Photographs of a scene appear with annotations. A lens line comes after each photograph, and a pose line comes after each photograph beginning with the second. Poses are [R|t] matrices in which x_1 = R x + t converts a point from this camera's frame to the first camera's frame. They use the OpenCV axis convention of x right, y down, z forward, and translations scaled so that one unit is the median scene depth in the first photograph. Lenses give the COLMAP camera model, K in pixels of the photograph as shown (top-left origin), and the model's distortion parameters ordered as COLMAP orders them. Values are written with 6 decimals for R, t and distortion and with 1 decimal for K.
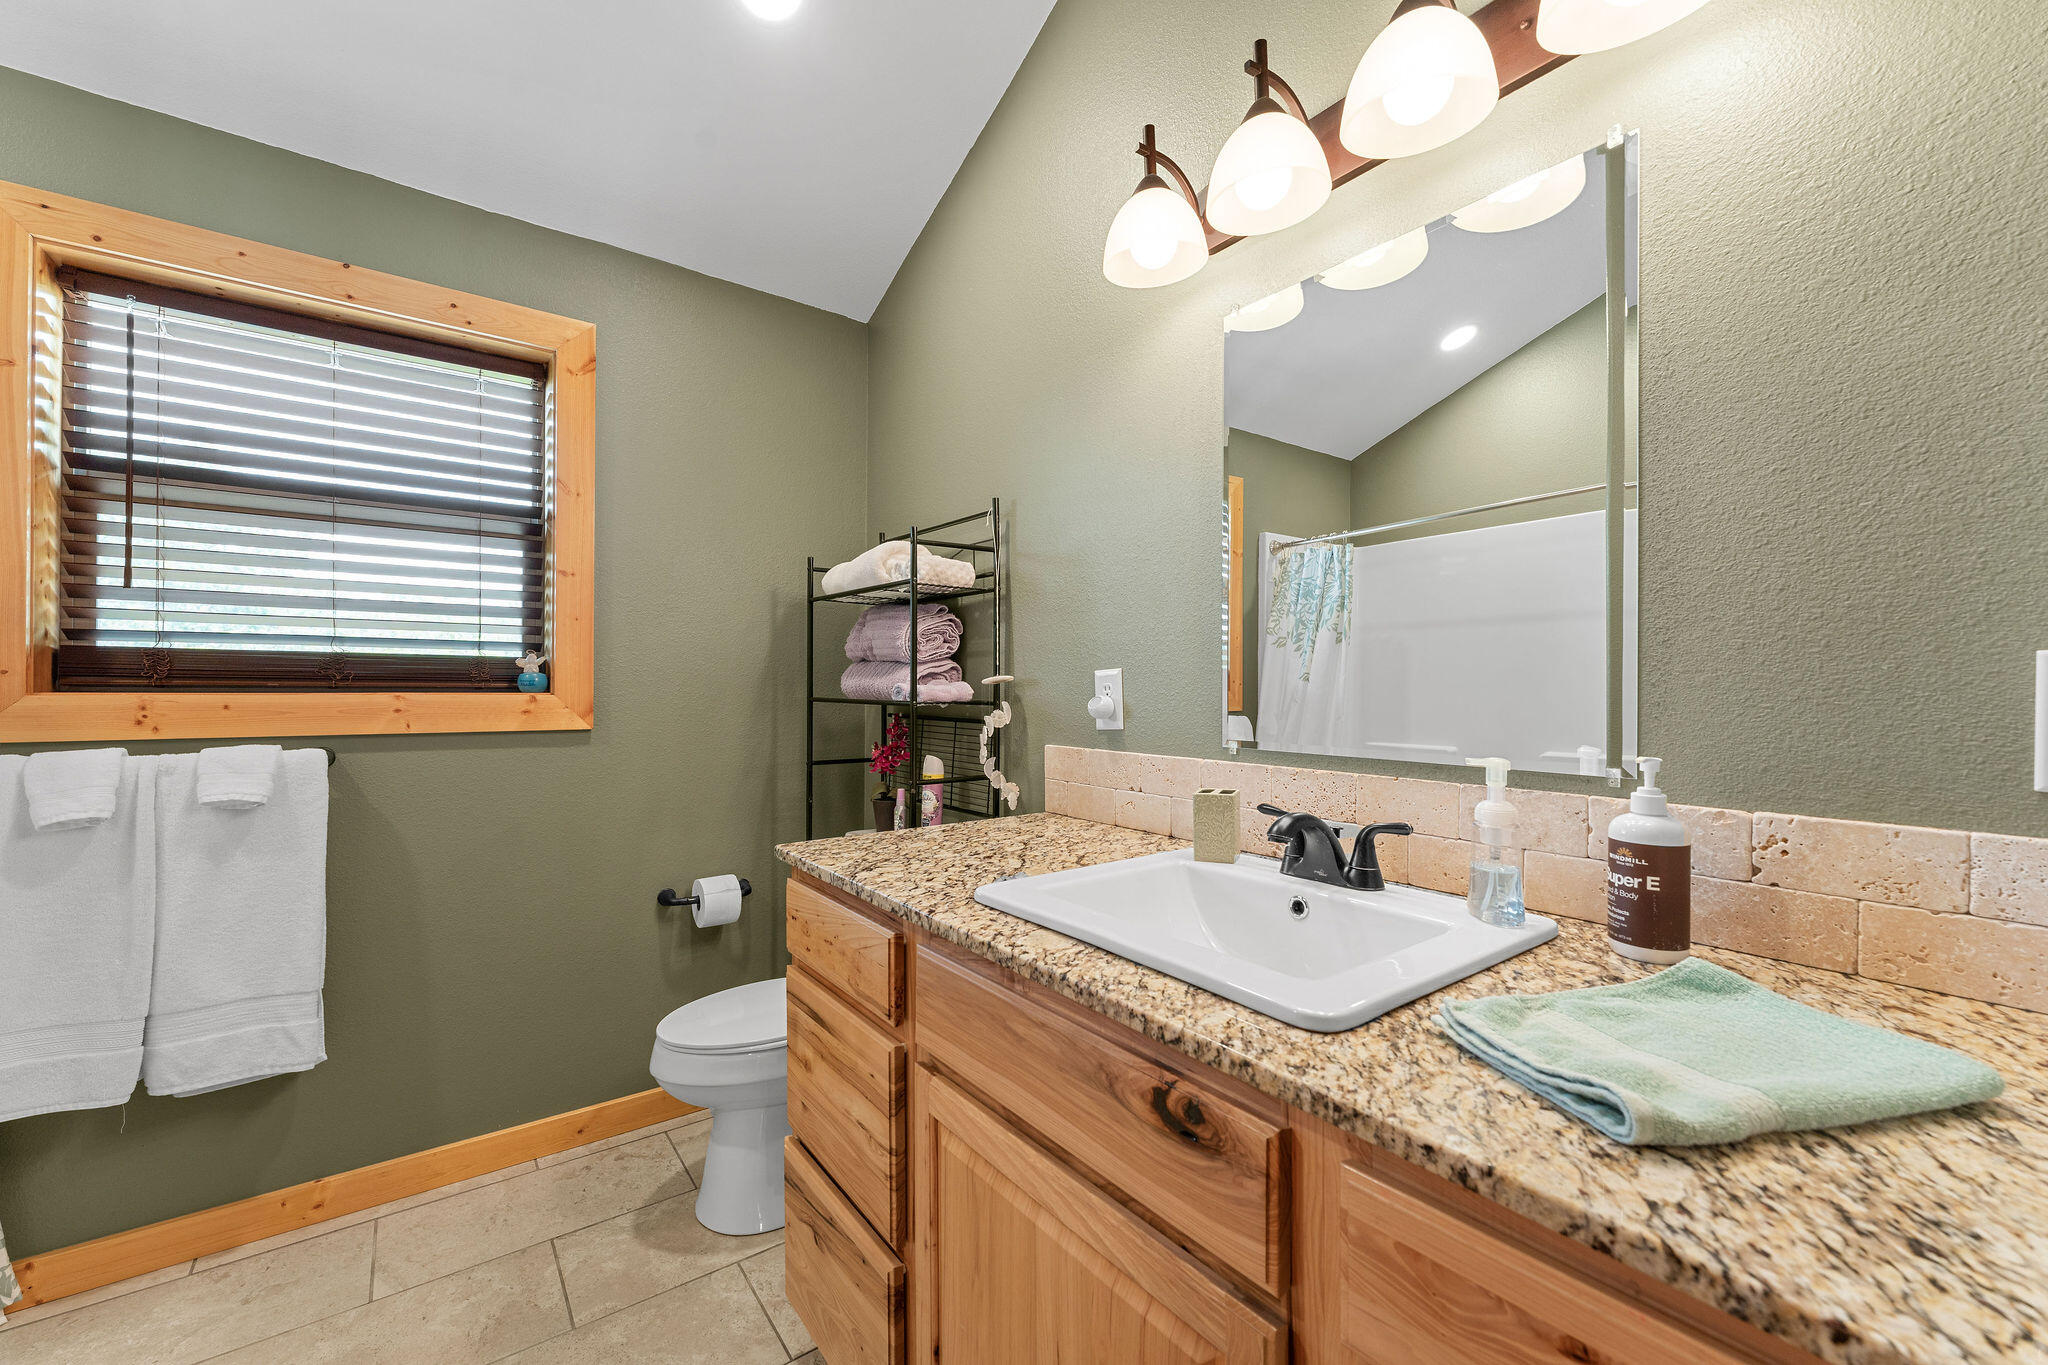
lens RADIAL K [[812.9, 0, 1016.8], [0, 812.9, 687.7], [0, 0, 1]] dist [-0.000120, -0.000066]
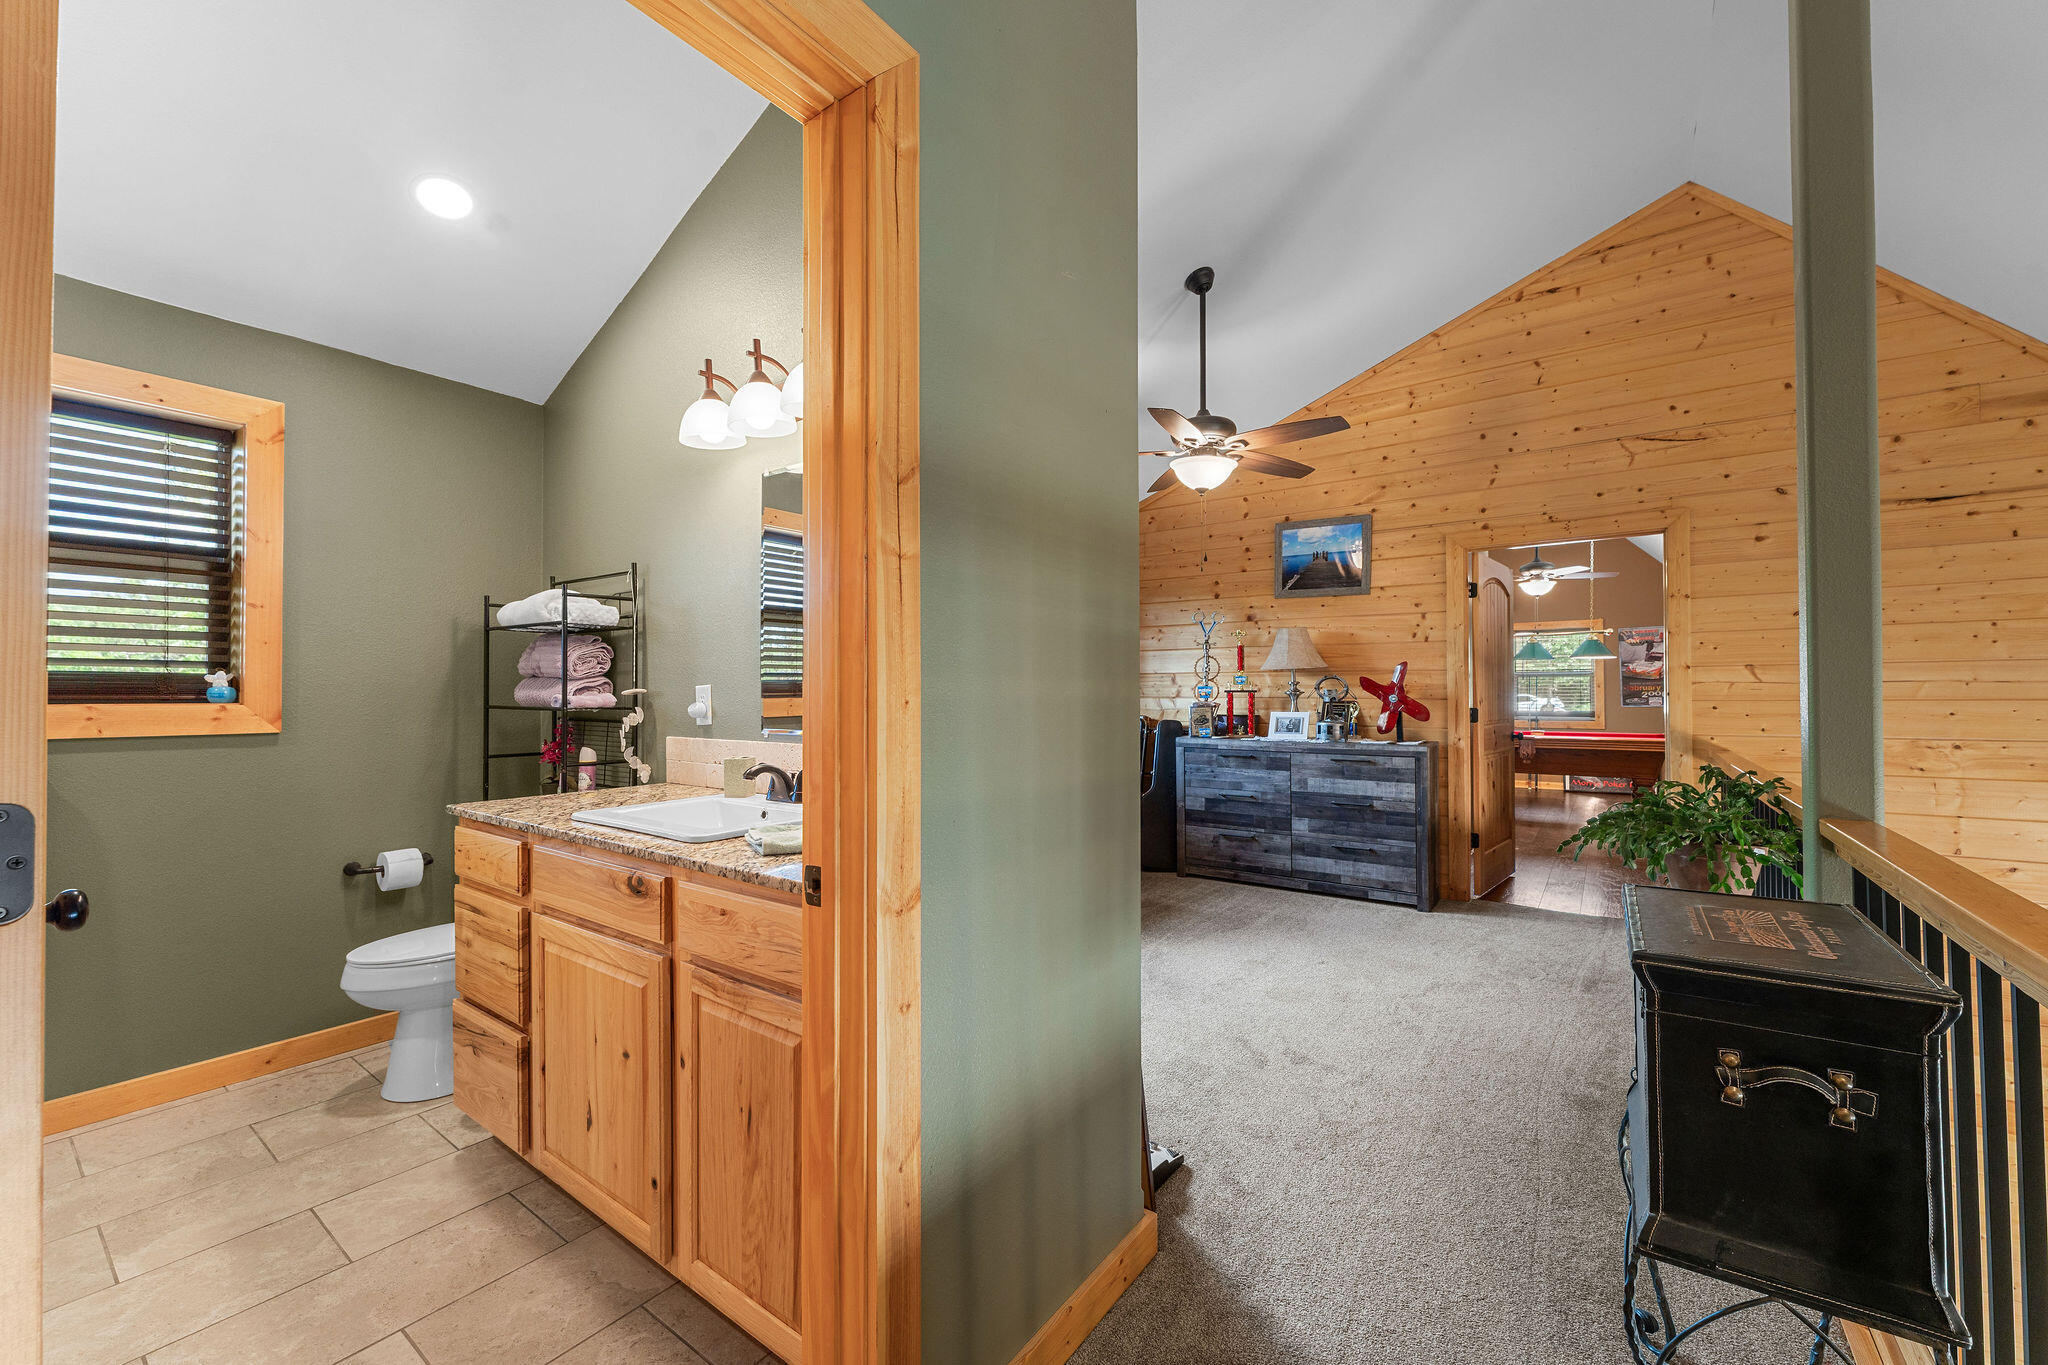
lens RADIAL K [[812.9, 0, 1016.8], [0, 812.9, 687.7], [0, 0, 1]] dist [-0.000120, -0.000066]
pose [[0.956846, -0.001870, 0.290591, 0.196203], [0.003853, 0.999973, -0.006253, -0.005250], [-0.290571, 0.007103, 0.956827, -0.528453]]
